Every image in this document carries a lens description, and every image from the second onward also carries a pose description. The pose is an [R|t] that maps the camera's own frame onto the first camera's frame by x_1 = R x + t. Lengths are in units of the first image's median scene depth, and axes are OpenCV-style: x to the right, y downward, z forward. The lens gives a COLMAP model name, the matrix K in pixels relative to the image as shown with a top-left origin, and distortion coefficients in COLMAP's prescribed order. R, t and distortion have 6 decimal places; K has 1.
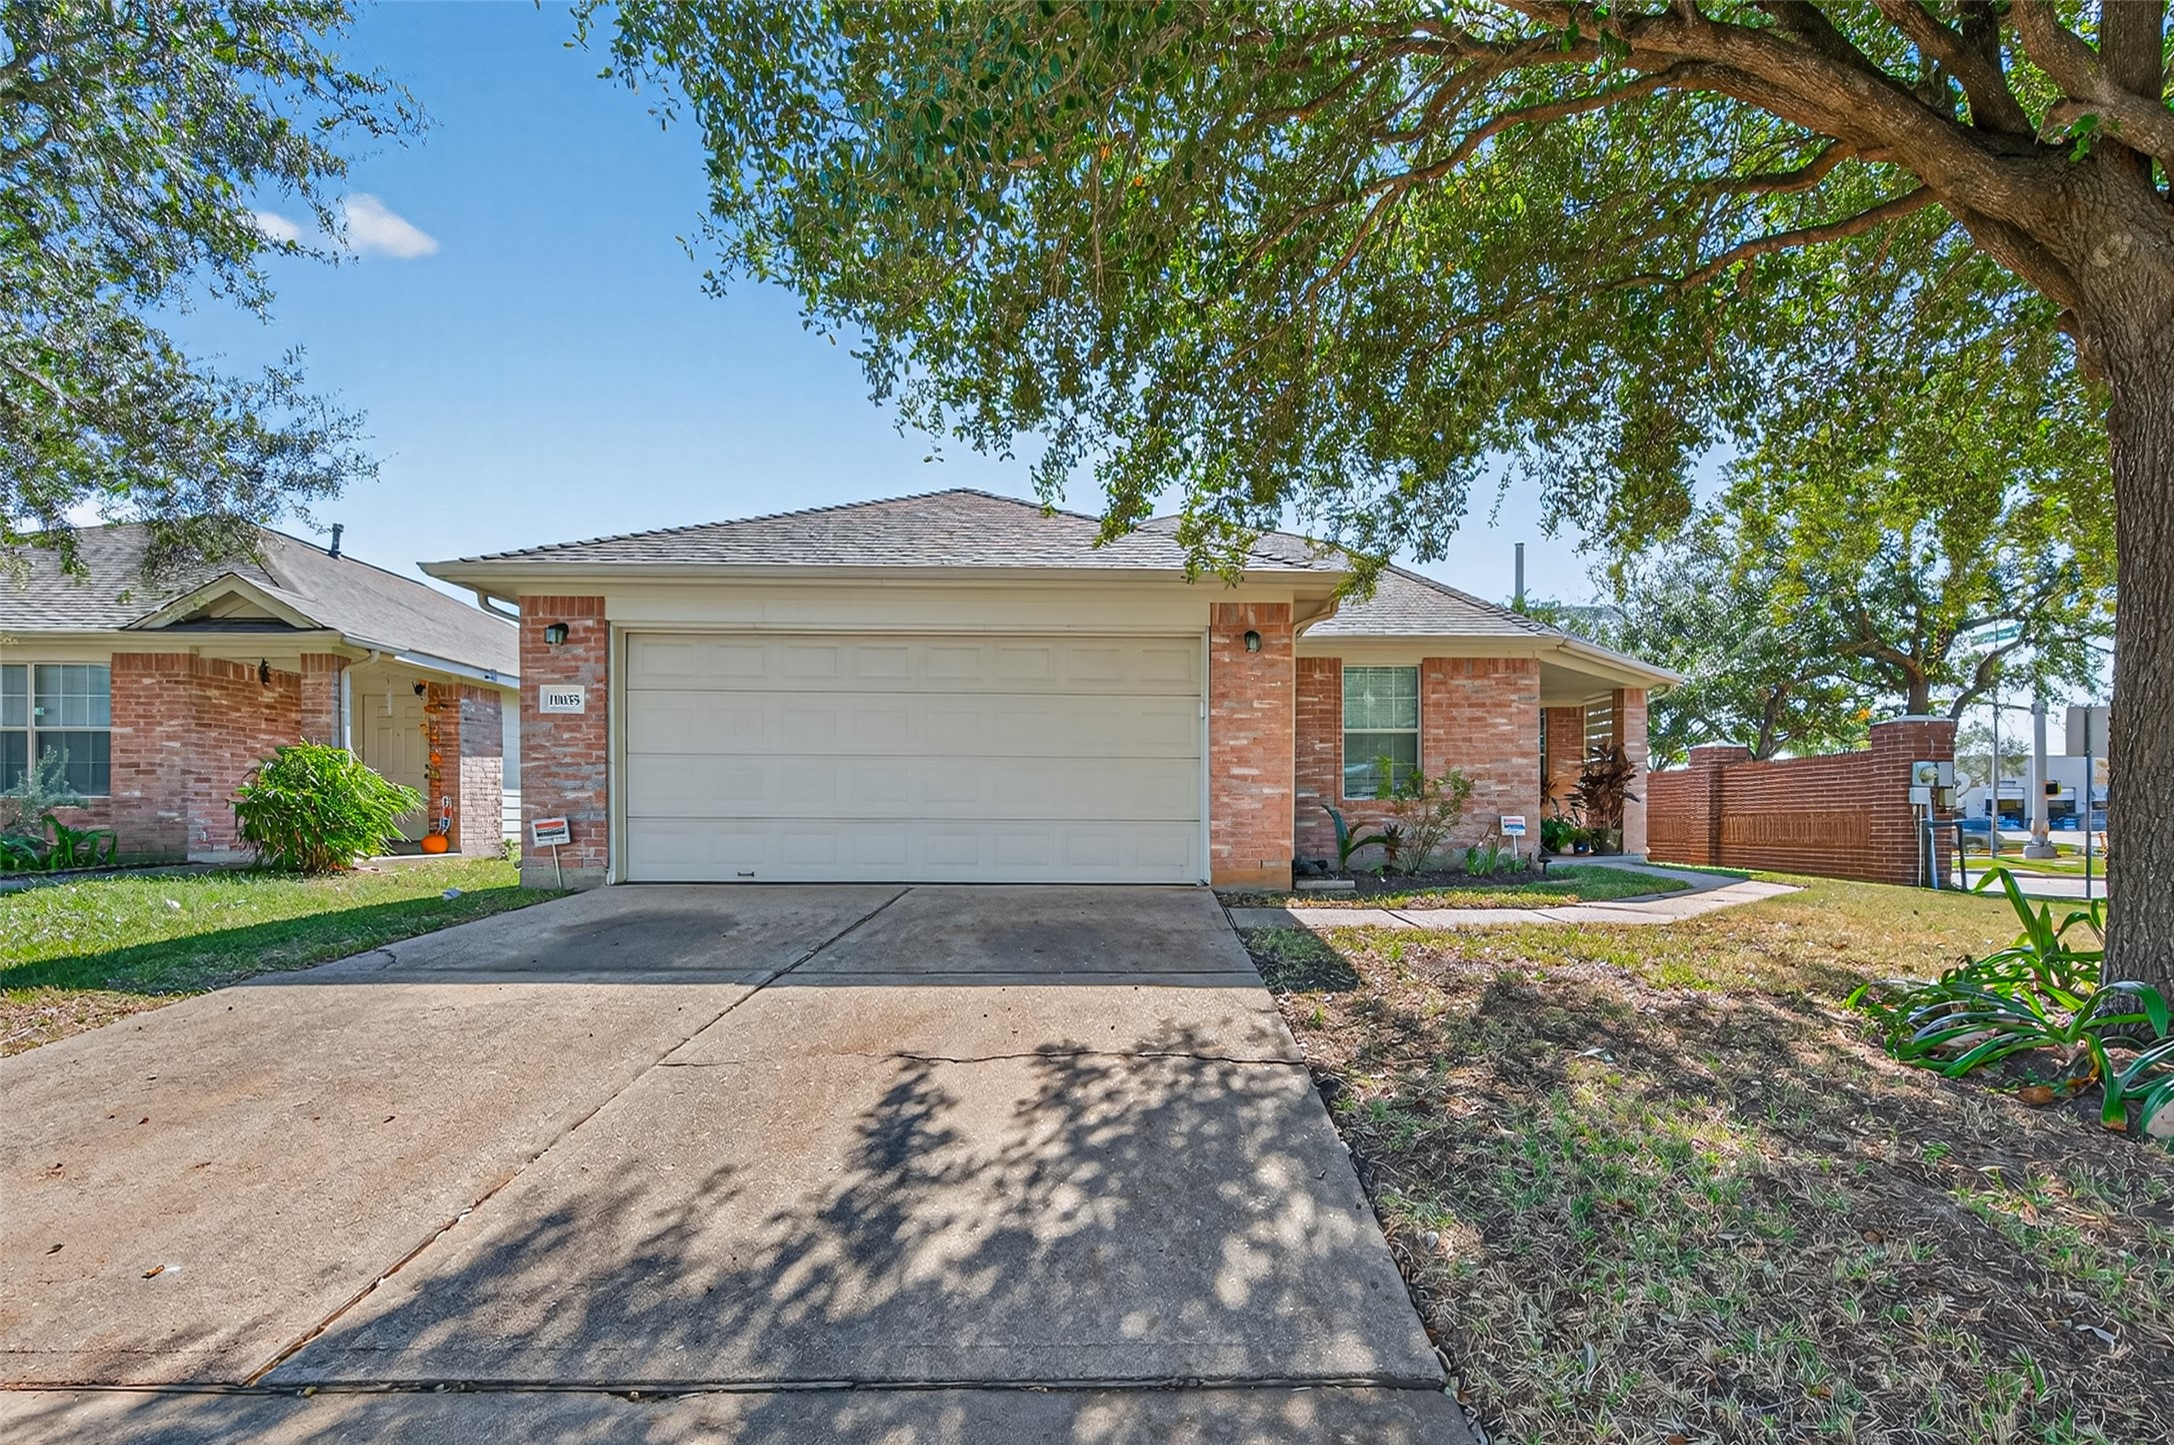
lens RADIAL K [[1024.8, 0, 1144.4], [0, 1024.8, 822.3], [0, 0, 1]] dist [0.004694, -0.001551]
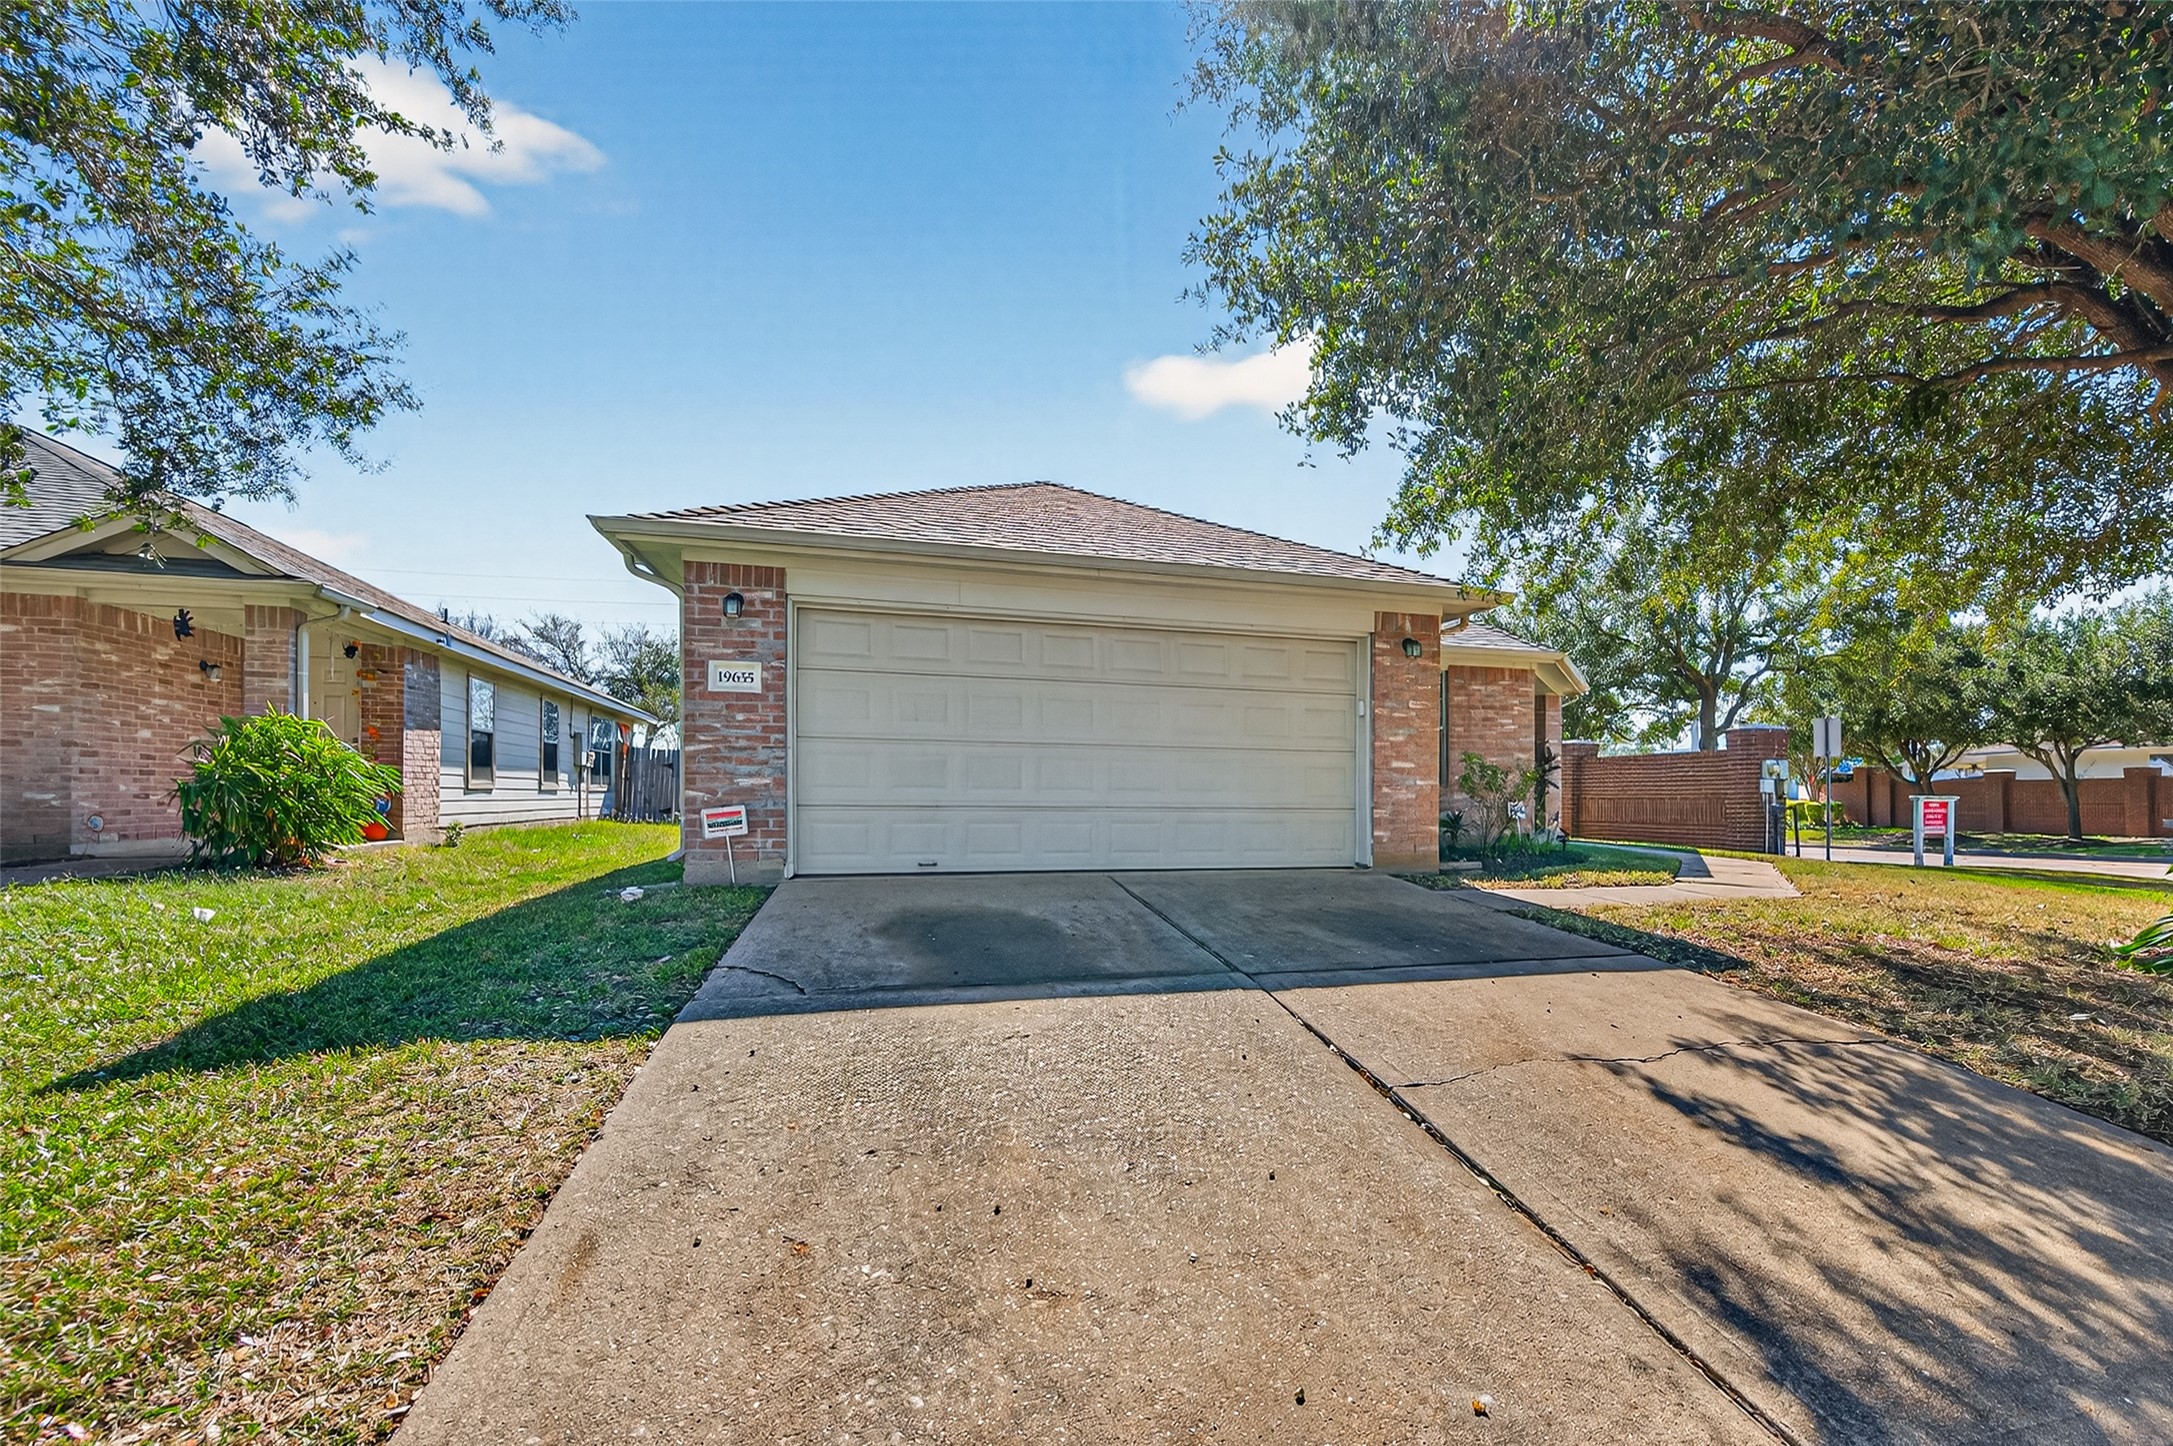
lens RADIAL K [[928.2, 0, 1180.1], [0, 928.2, 787.0], [0, 0, 1]] dist [0.001631, 0.000865]
pose [[0.964332, 0.006303, 0.264621, -0.390829], [-0.003381, 0.999928, -0.011494, -0.013391], [-0.264674, 0.010189, 0.964284, 0.098311]]
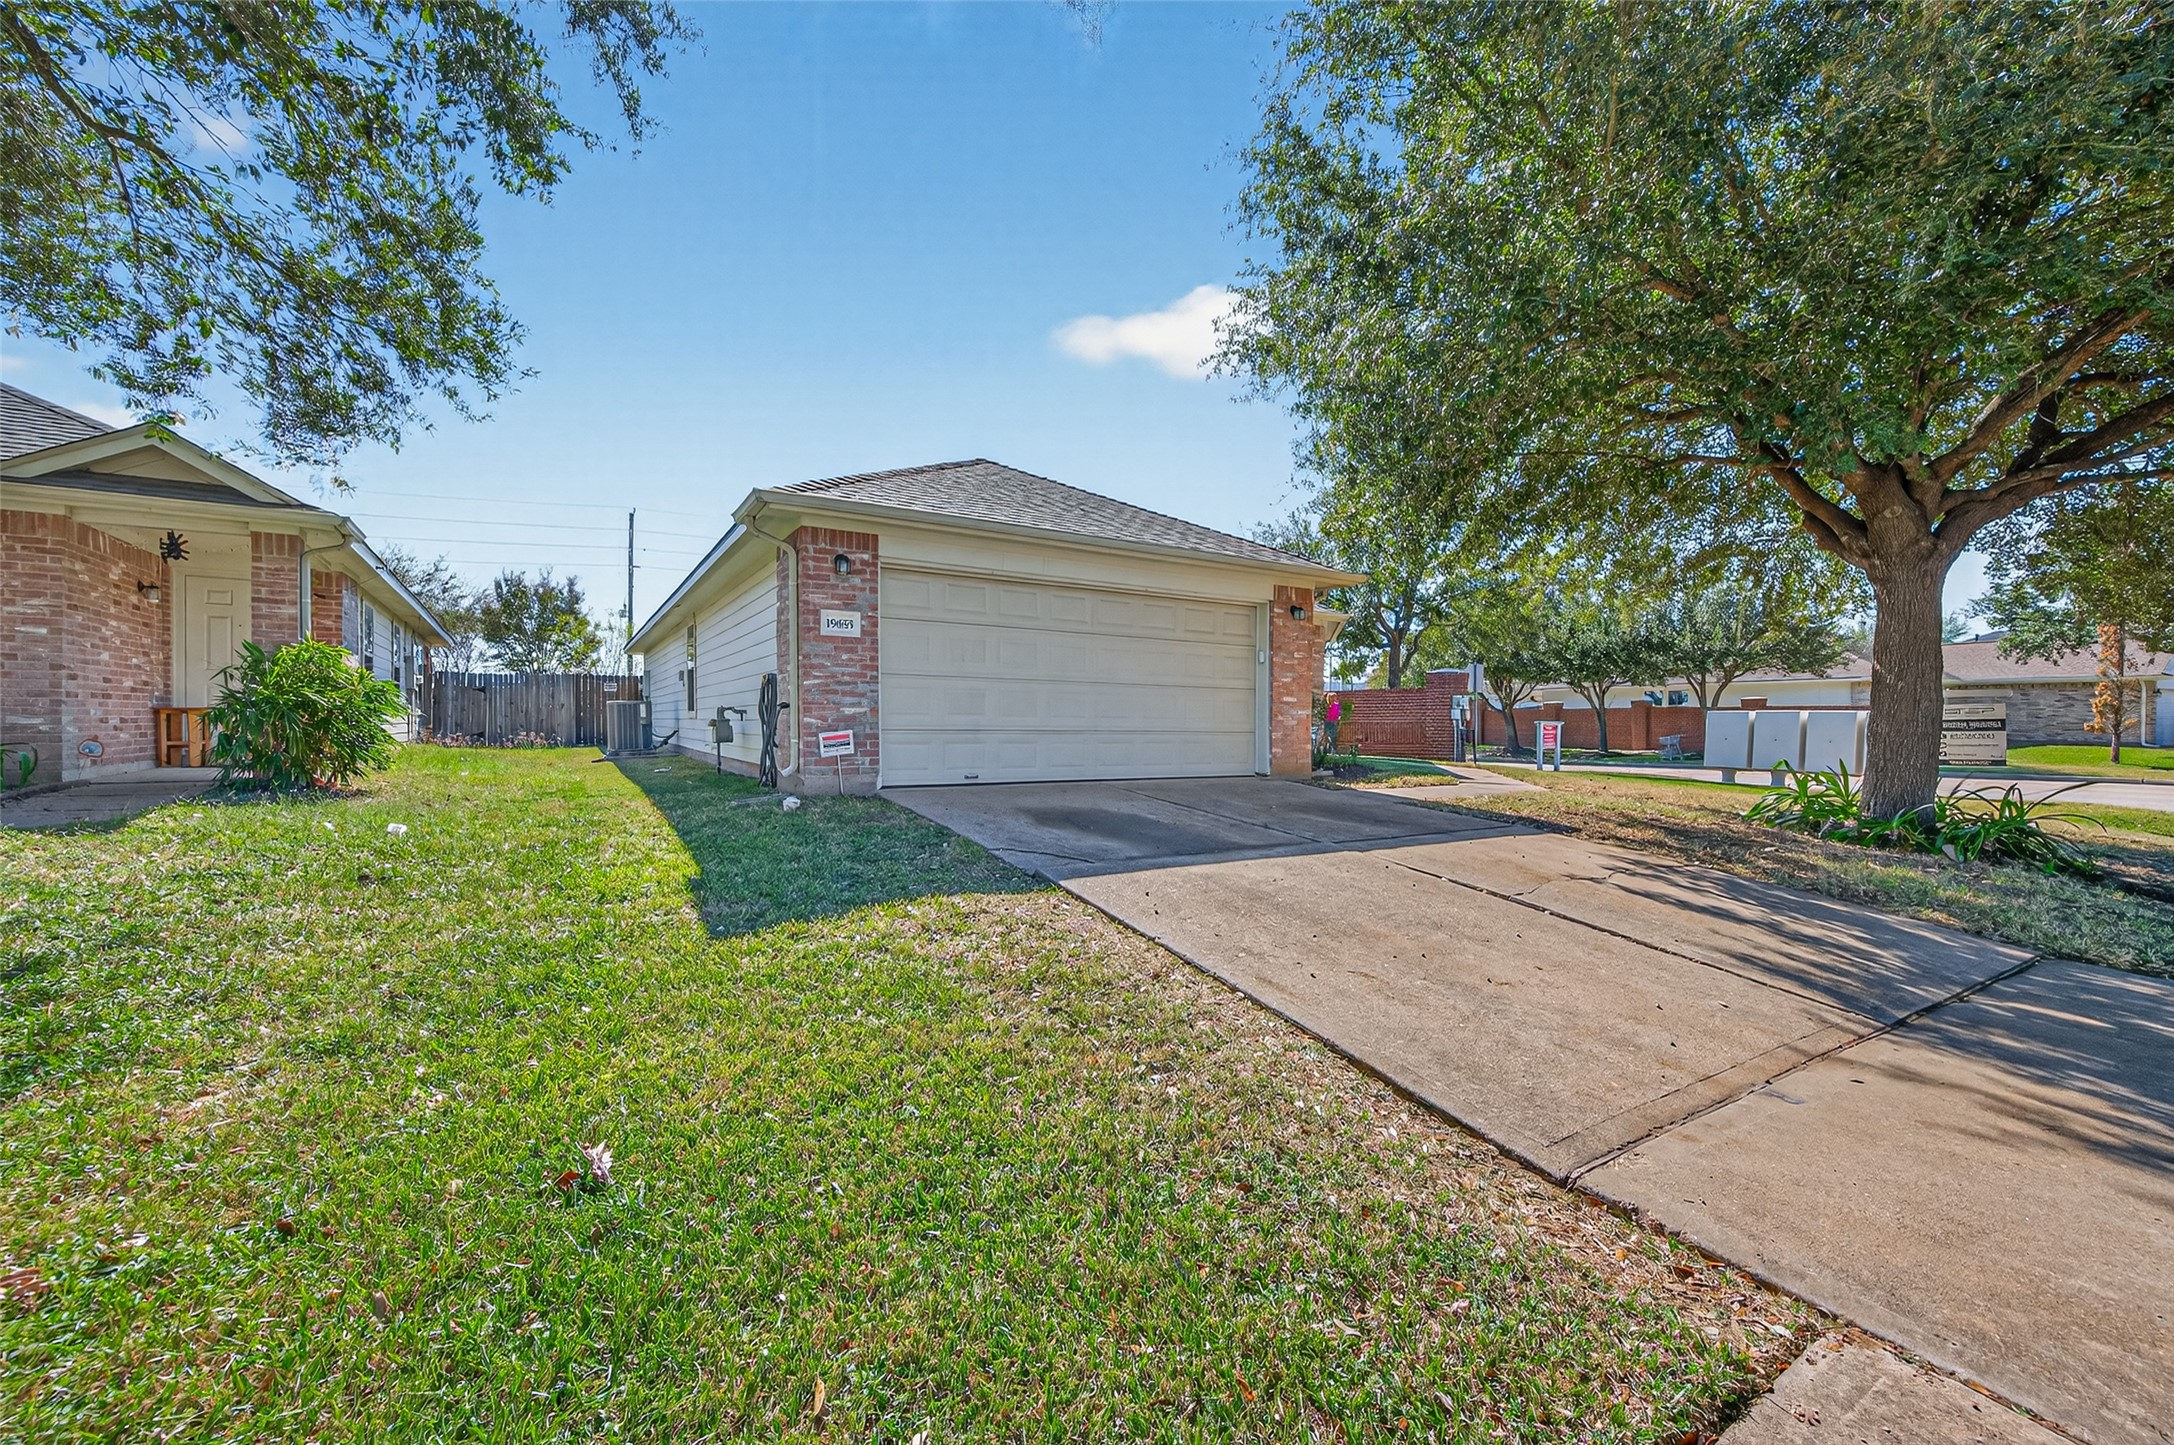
lens RADIAL K [[845.0, 0, 1086.8], [0, 845.0, 721.5], [0, 0, 1]] dist [0.005063, -0.000931]
pose [[0.868186, 0.004415, 0.496218, -0.762720], [-0.004947, 0.999988, -0.000242, -0.015019], [-0.496213, -0.002245, 0.868198, 0.075720]]
